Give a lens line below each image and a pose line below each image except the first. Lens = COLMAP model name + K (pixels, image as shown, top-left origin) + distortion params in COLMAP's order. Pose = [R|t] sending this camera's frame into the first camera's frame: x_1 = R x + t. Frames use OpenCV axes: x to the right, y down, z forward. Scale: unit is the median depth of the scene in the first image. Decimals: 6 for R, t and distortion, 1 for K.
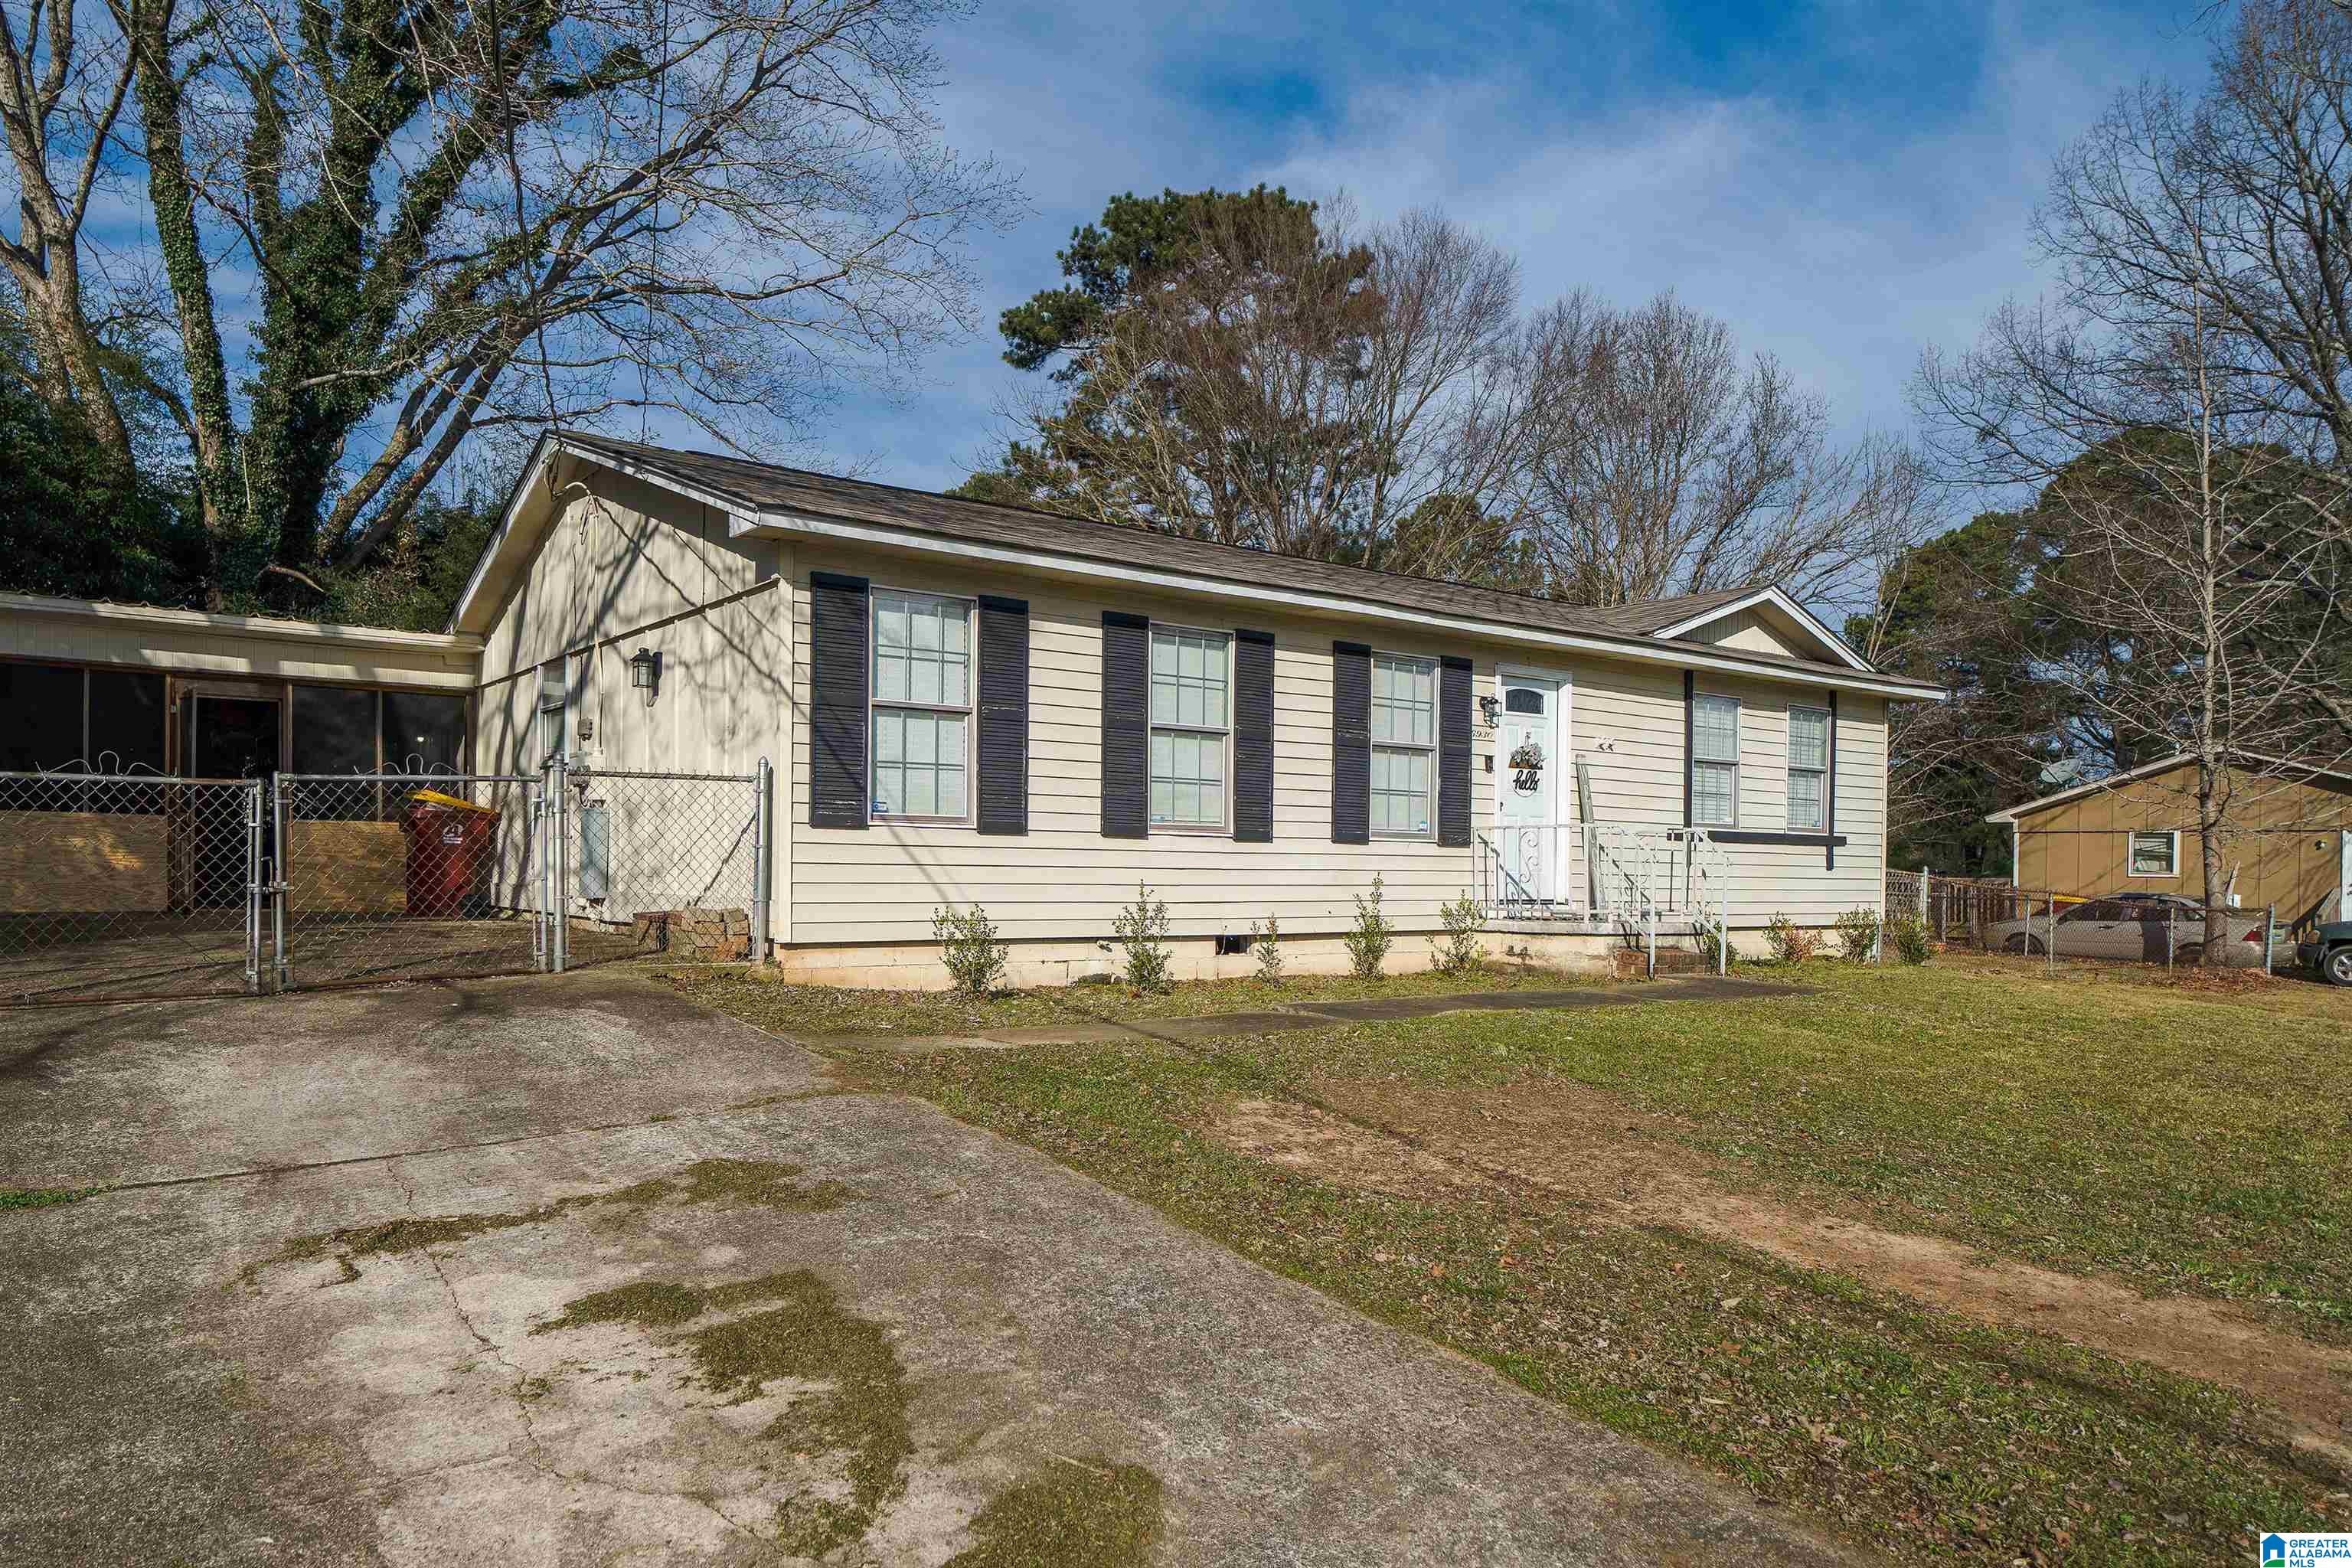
lens RADIAL K [[1599.3, 0, 1002.1], [0, 1599.3, 906.2], [0, 0, 1]] dist [0.002161, 0.001904]
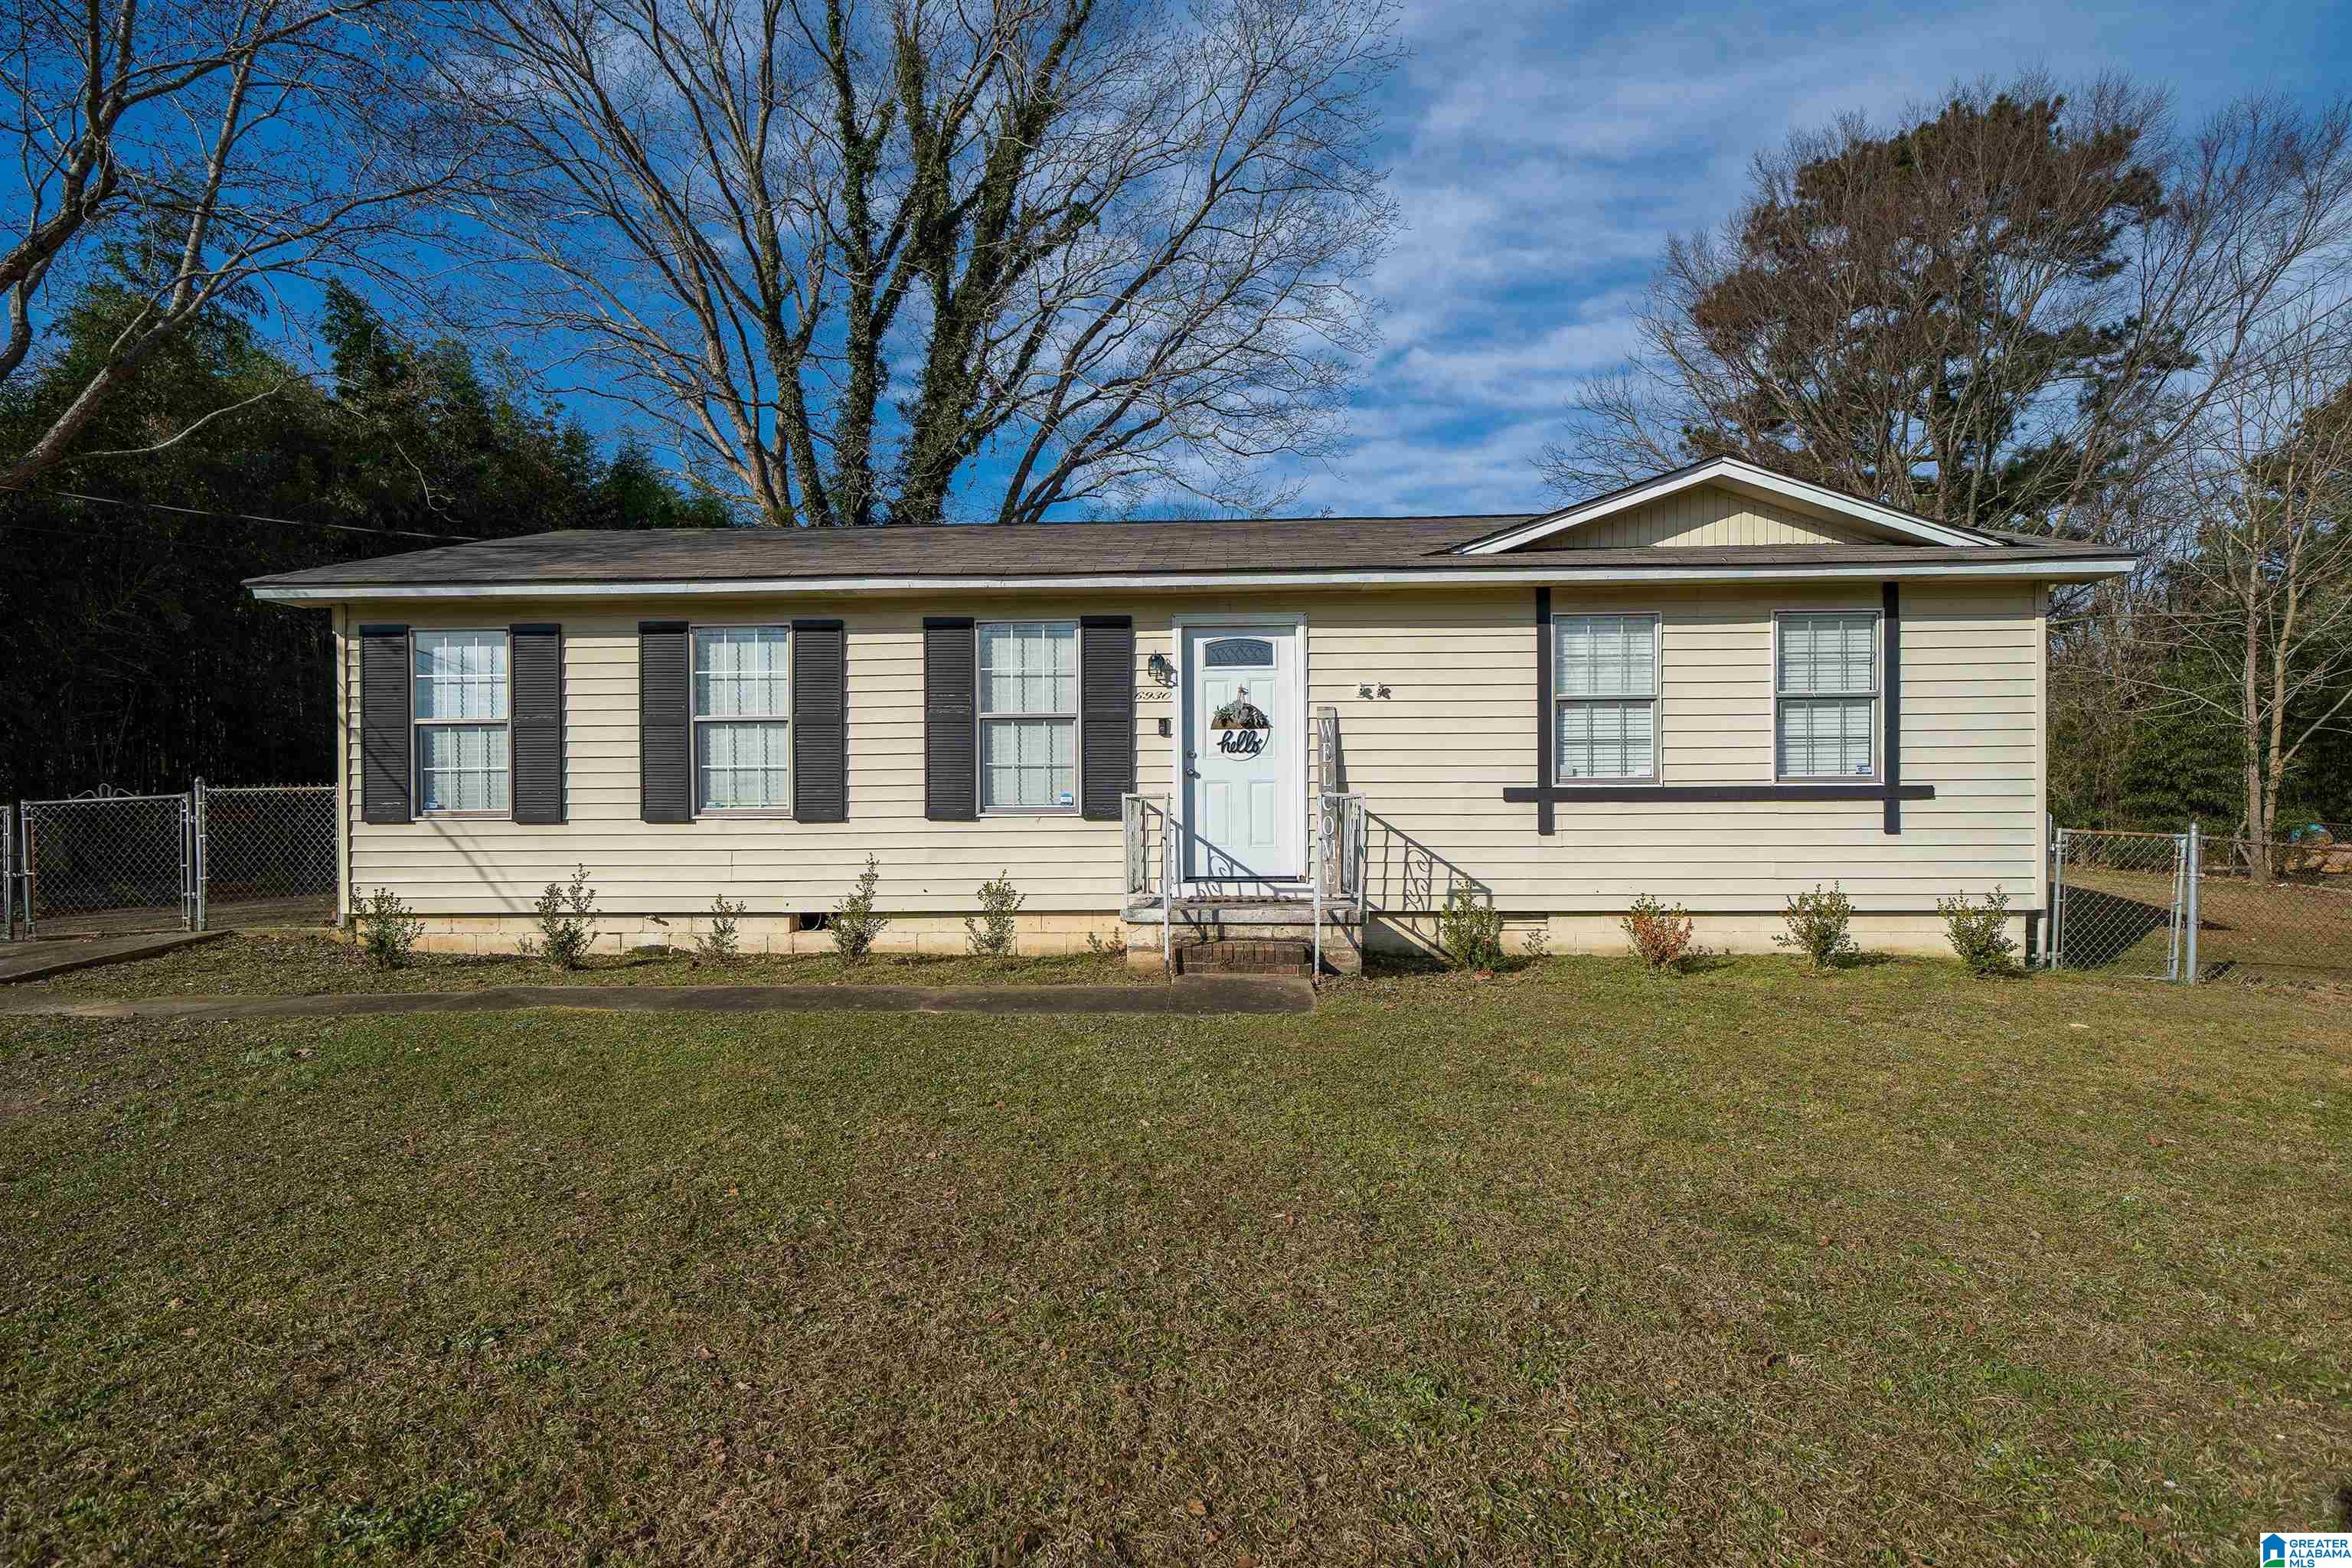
lens RADIAL K [[1153.5, 0, 1176.8], [0, 1153.5, 866.0], [0, 0, 1]] dist [0.001348, 0.000002]
pose [[0.795756, -0.009692, -0.605540, 0.703340], [0.001472, 0.999900, -0.014071, -0.001465], [0.605616, 0.010306, 0.795691, 0.485749]]
